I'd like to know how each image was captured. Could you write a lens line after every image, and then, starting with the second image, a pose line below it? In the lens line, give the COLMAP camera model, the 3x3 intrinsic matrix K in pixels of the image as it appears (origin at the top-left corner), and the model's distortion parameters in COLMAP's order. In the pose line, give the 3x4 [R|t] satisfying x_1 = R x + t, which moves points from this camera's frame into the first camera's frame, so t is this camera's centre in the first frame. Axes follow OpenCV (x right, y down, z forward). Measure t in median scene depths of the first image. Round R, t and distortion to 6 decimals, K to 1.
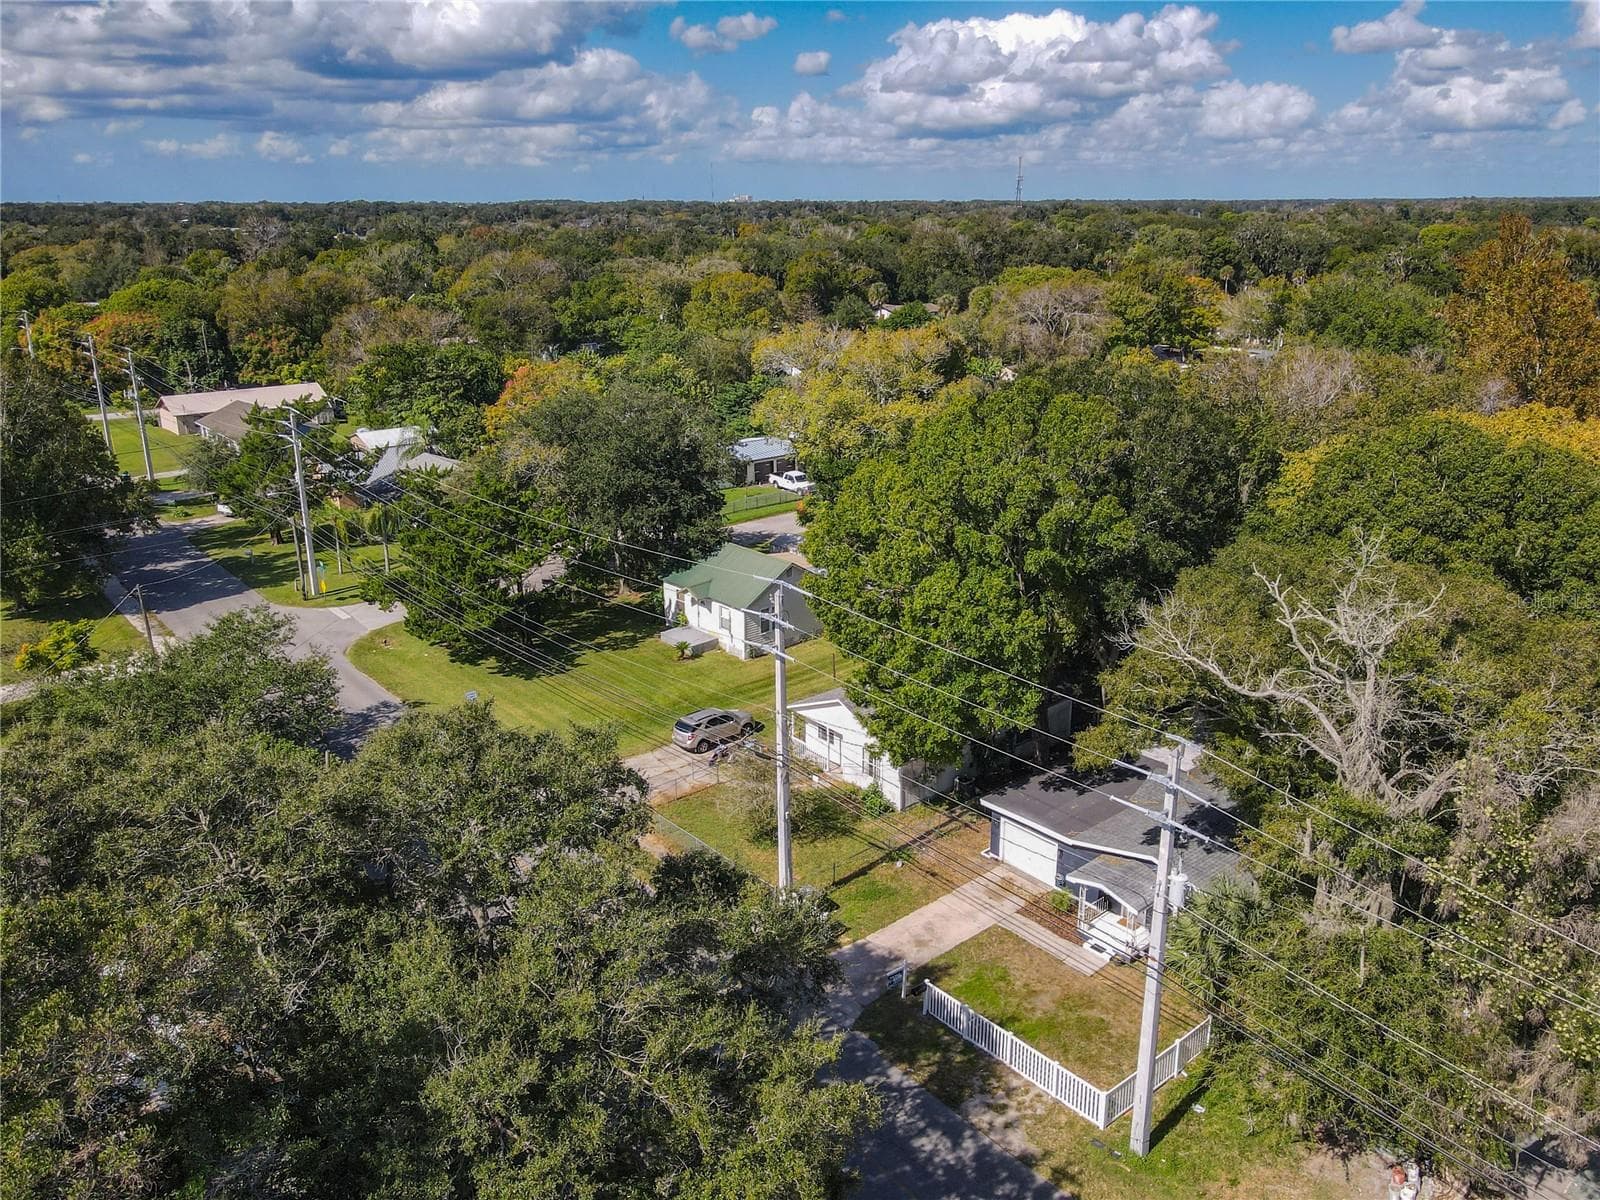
lens RADIAL K [[1226.1, 0, 800.0], [0, 1226.1, 600.0], [0, 0, 1]] dist [0.031798, -0.000657]
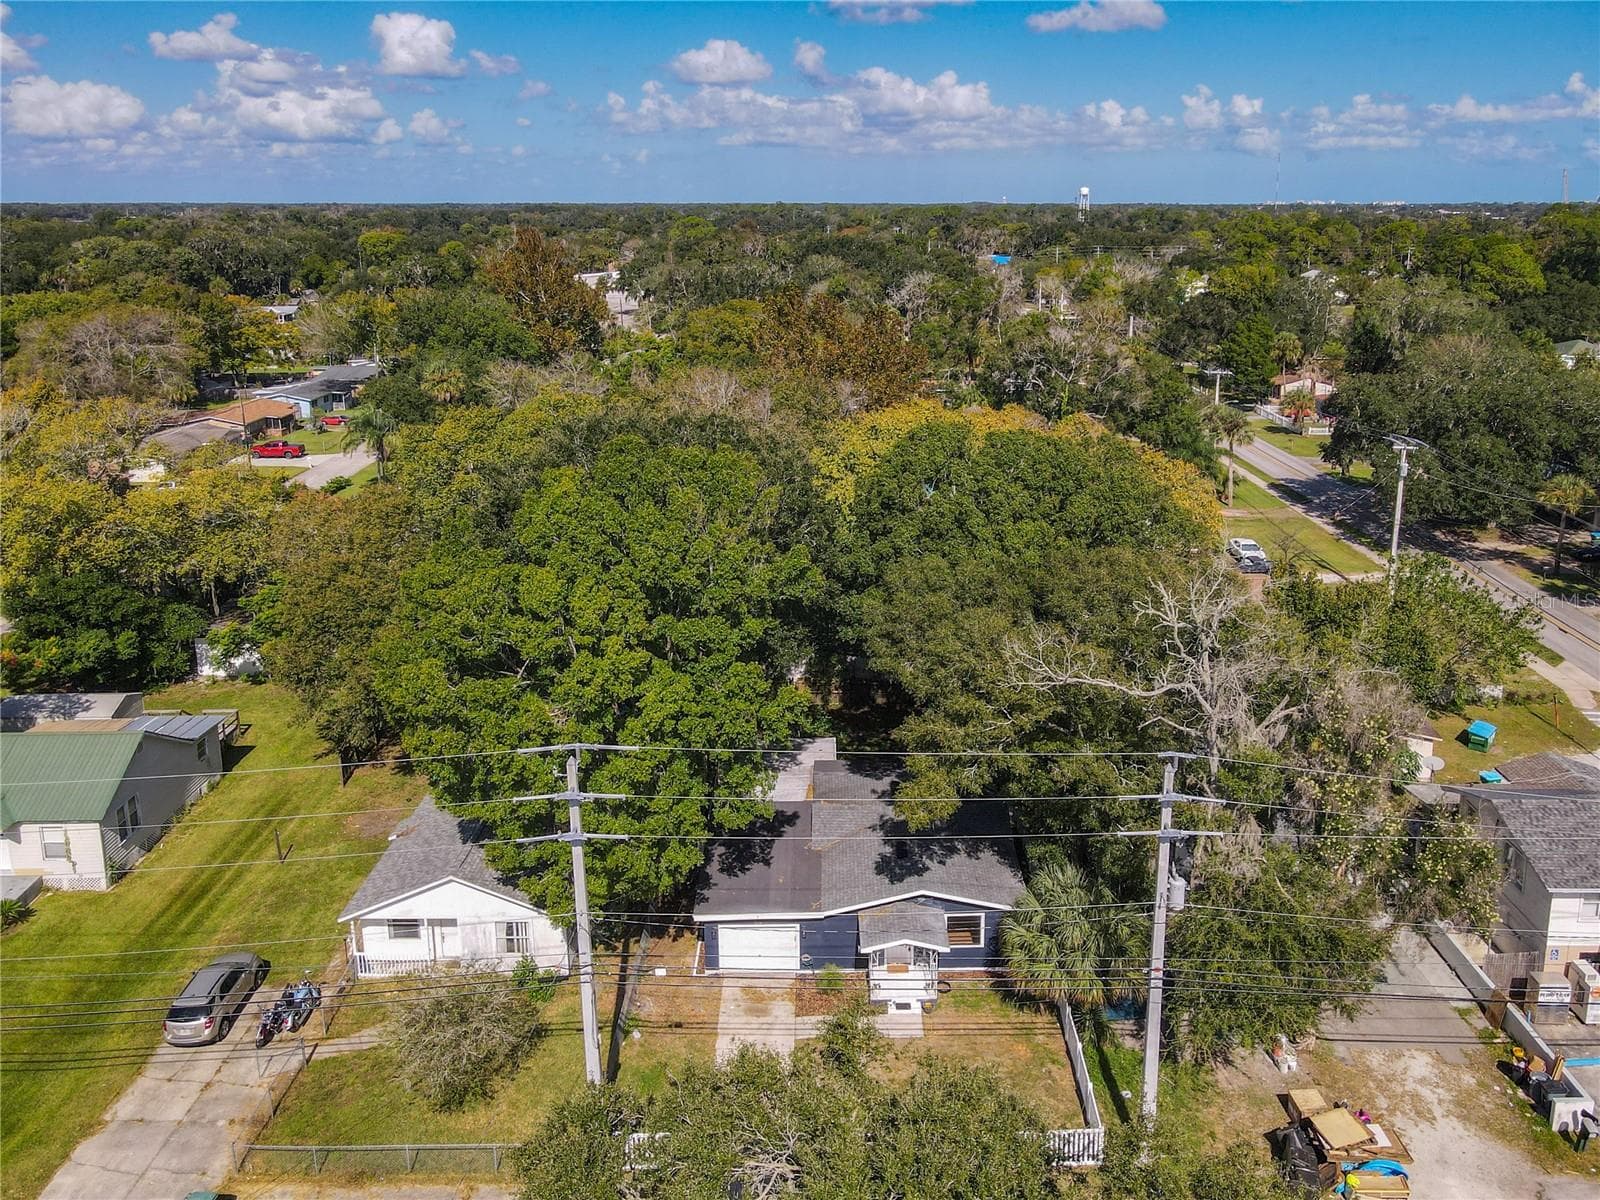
lens RADIAL K [[1262.4, 0, 846.0], [0, 1262.4, 484.2], [0, 0, 1]] dist [-0.027747, 0.042224]
pose [[0.635728, -0.173509, 0.752160, -0.409654], [0.241950, 0.970097, 0.019286, -0.127579], [-0.733014, 0.169724, 0.658698, 0.289023]]
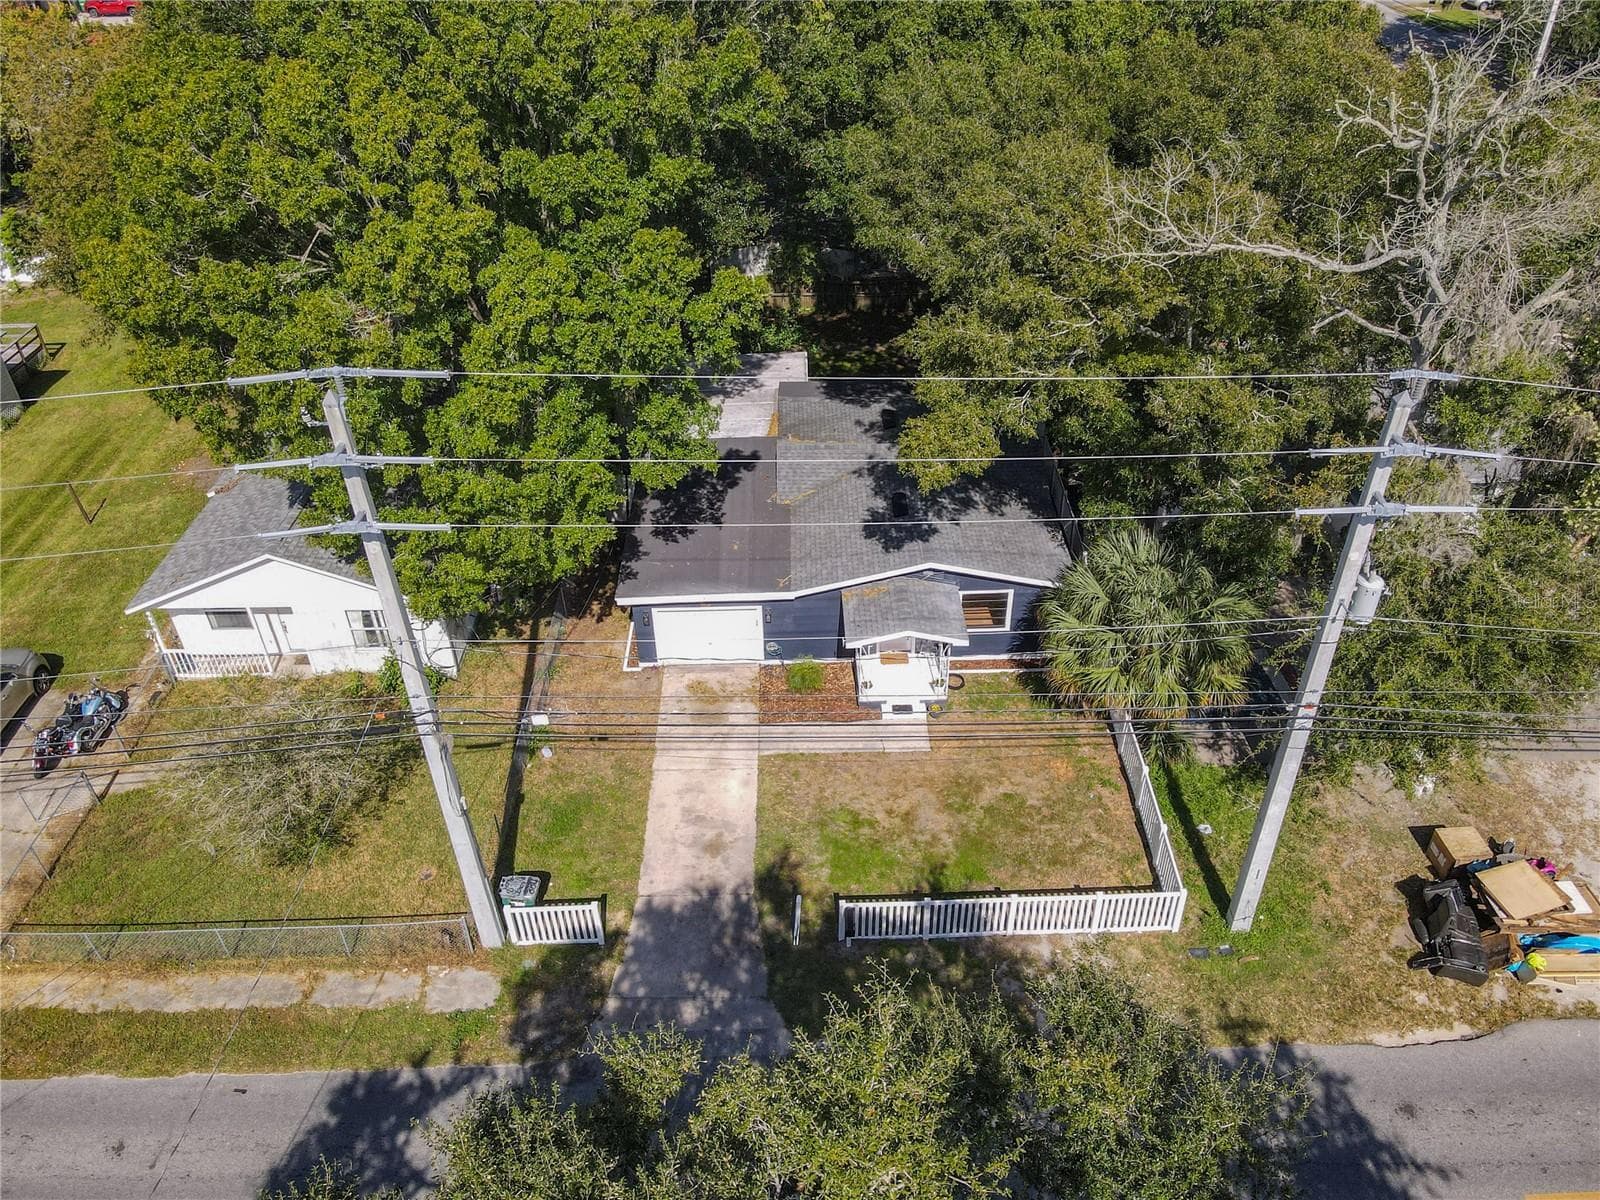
lens RADIAL K [[1206.2, 0, 818.6], [0, 1206.2, 603.2], [0, 0, 1]] dist [0.009331, 0.005997]
pose [[0.630964, -0.462489, 0.622888, -0.179874], [0.252371, 0.881574, 0.398918, -0.059140], [-0.733617, -0.094504, 0.672960, 0.514531]]
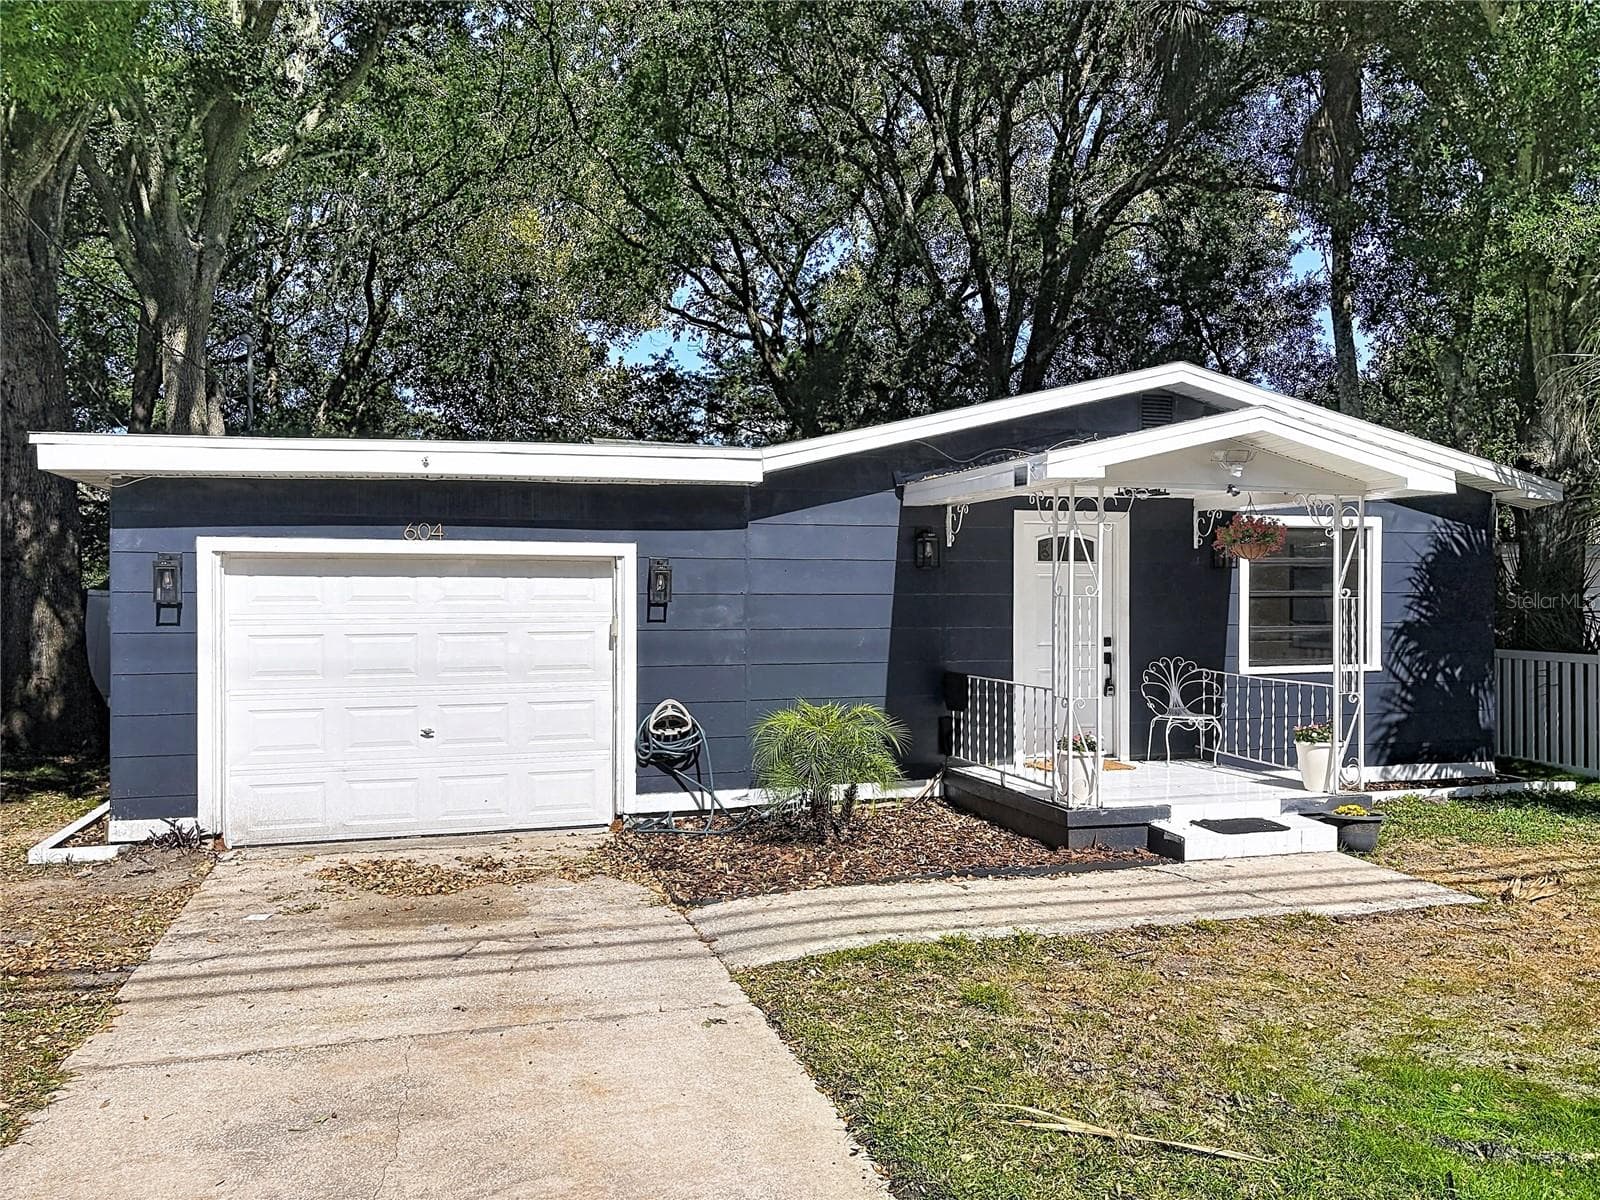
lens RADIAL K [[1226.1, 0, 800.0], [0, 1226.1, 600.0], [0, 0, 1]] dist [0.031798, -0.000657]
pose [[0.401660, 0.003873, 0.915781, 0.046581], [0.290359, 0.947859, -0.131360, 0.232603], [-0.868539, 0.318667, 0.379593, 0.885229]]
